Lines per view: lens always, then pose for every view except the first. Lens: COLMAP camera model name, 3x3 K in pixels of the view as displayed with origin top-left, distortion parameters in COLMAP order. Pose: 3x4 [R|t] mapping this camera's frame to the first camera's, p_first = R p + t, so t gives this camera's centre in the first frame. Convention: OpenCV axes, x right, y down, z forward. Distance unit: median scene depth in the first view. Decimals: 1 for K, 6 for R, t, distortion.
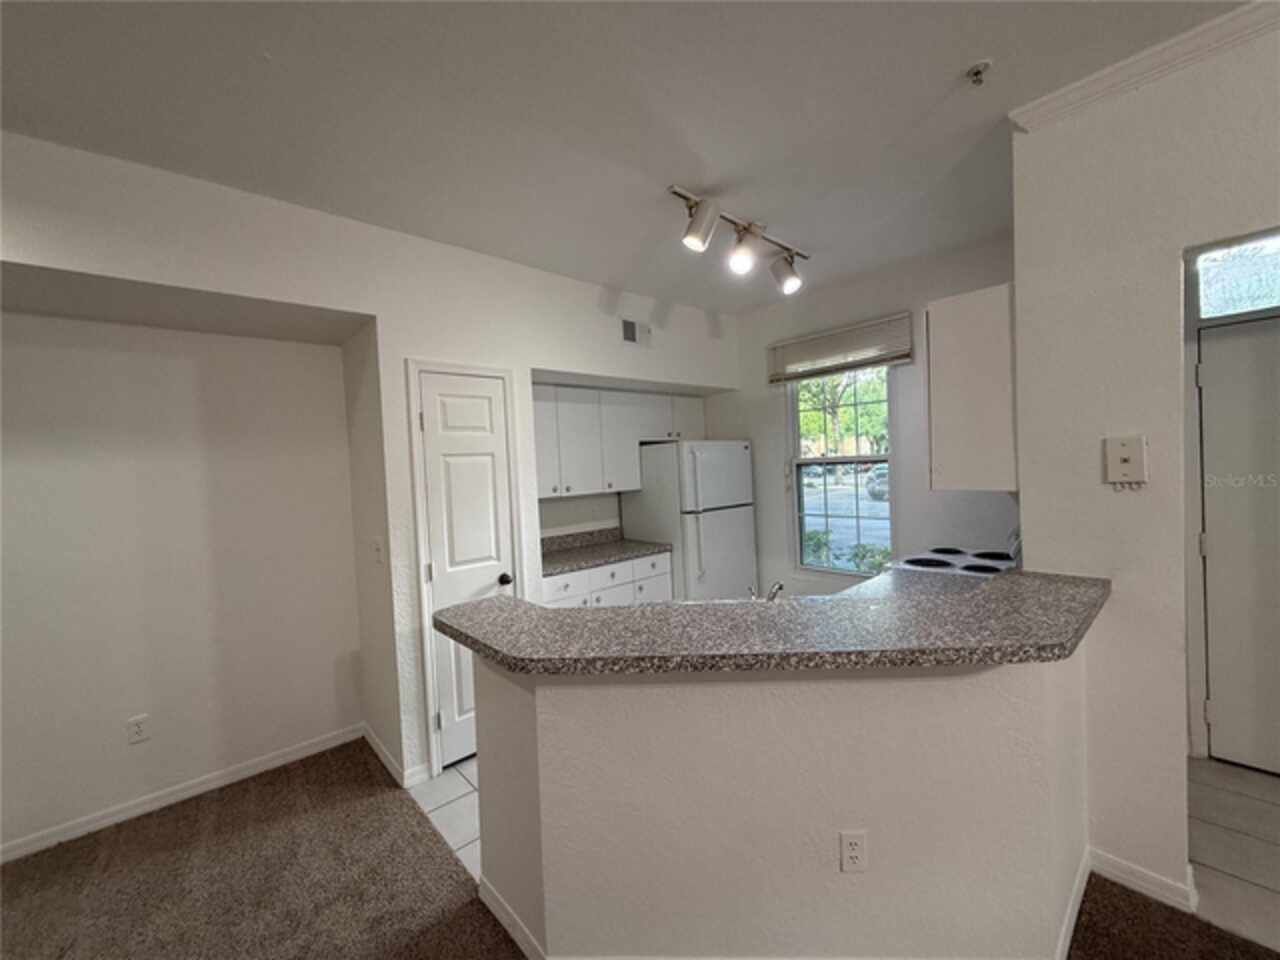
lens RADIAL K [[510.4, 0, 637.0], [0, 510.4, 478.1], [0, 0, 1]] dist [-0.000921, 0.000289]
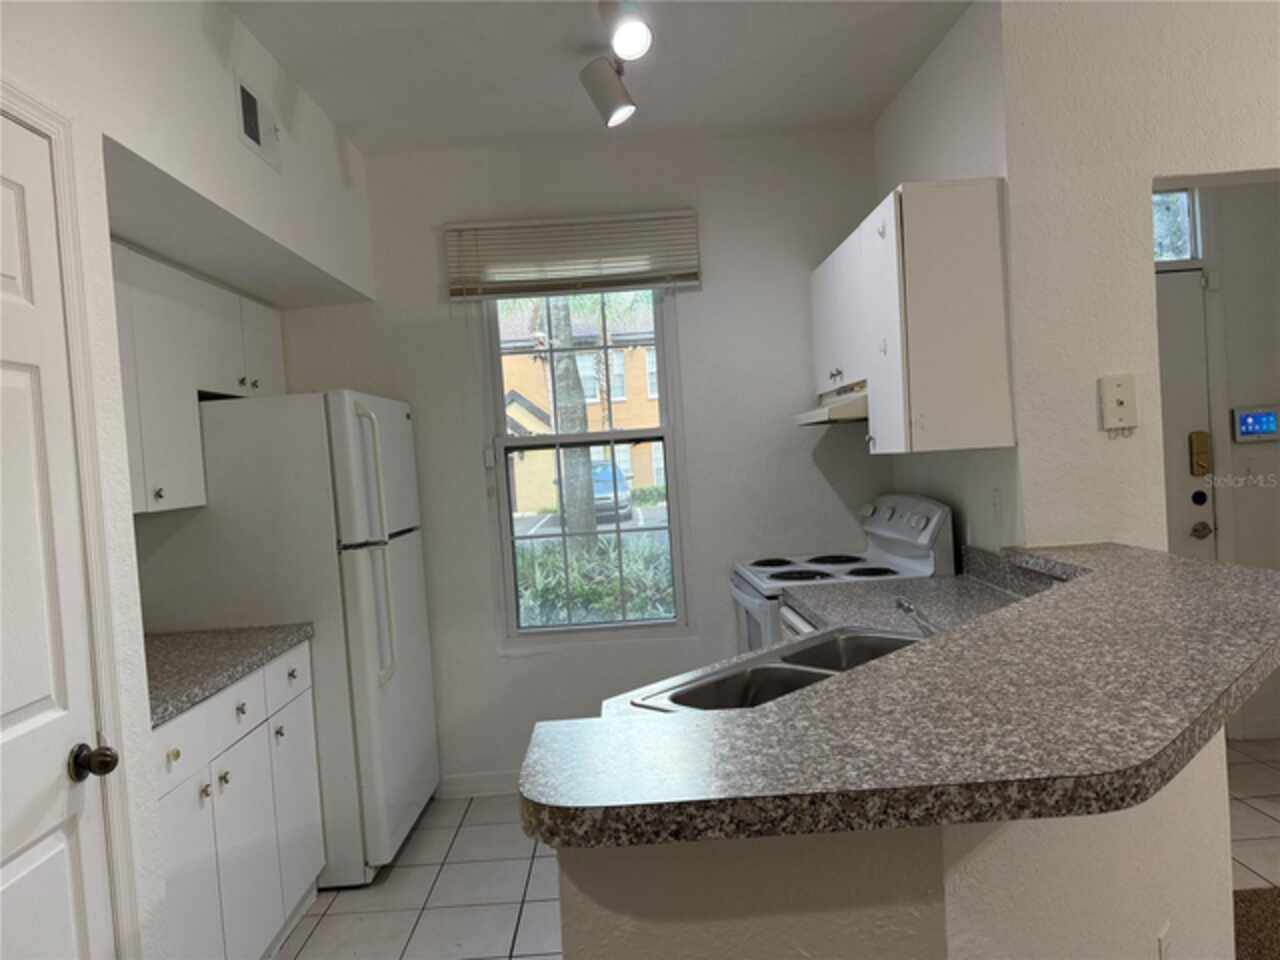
lens RADIAL K [[892.1, 0, 632.5], [0, 892.1, 482.0], [0, 0, 1]] dist [0.051064, -0.060267]
pose [[0.659276, -0.017991, 0.751686, -0.366529], [0.052613, 0.998367, -0.022250, 0.043836], [-0.750058, 0.054217, 0.659146, 0.294960]]
